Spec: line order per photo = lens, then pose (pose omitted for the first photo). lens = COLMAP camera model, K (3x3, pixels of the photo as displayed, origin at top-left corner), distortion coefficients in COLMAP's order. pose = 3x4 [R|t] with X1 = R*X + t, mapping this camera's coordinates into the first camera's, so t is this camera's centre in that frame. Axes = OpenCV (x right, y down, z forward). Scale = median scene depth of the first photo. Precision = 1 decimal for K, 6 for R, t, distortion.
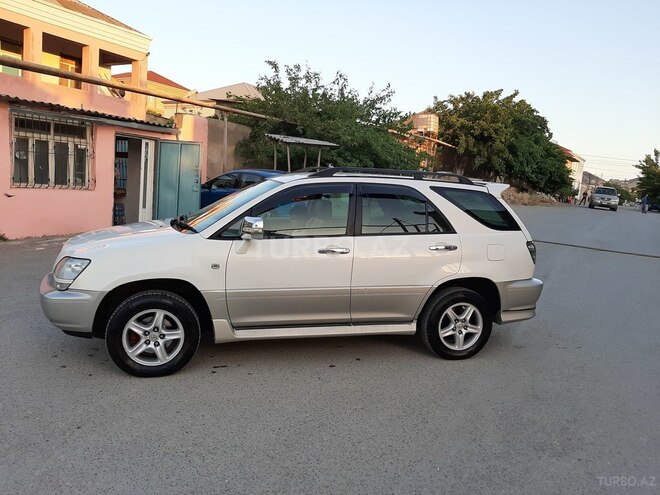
lens RADIAL K [[517.5, 0, 333.4], [0, 517.5, 249.1], [0, 0, 1]] dist [0.076103, -0.132741]
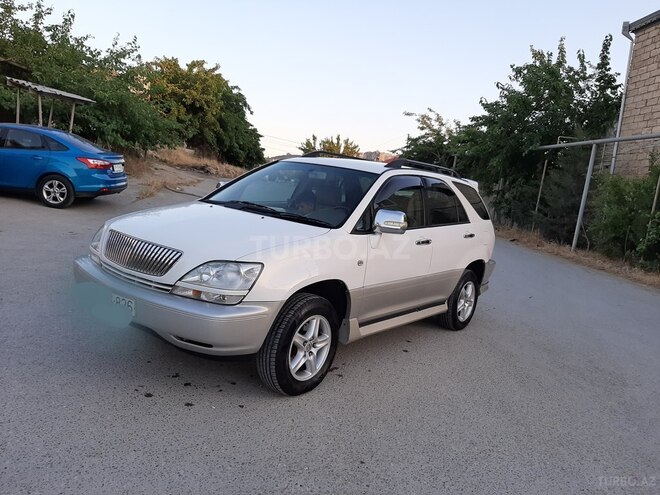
lens RADIAL K [[517.5, 0, 333.4], [0, 517.5, 249.1], [0, 0, 1]] dist [0.076103, -0.132741]
pose [[0.803136, -0.033449, 0.594856, -0.100782], [-0.002467, 0.998228, 0.059461, -0.005783], [-0.595791, -0.049223, 0.801630, 0.035829]]
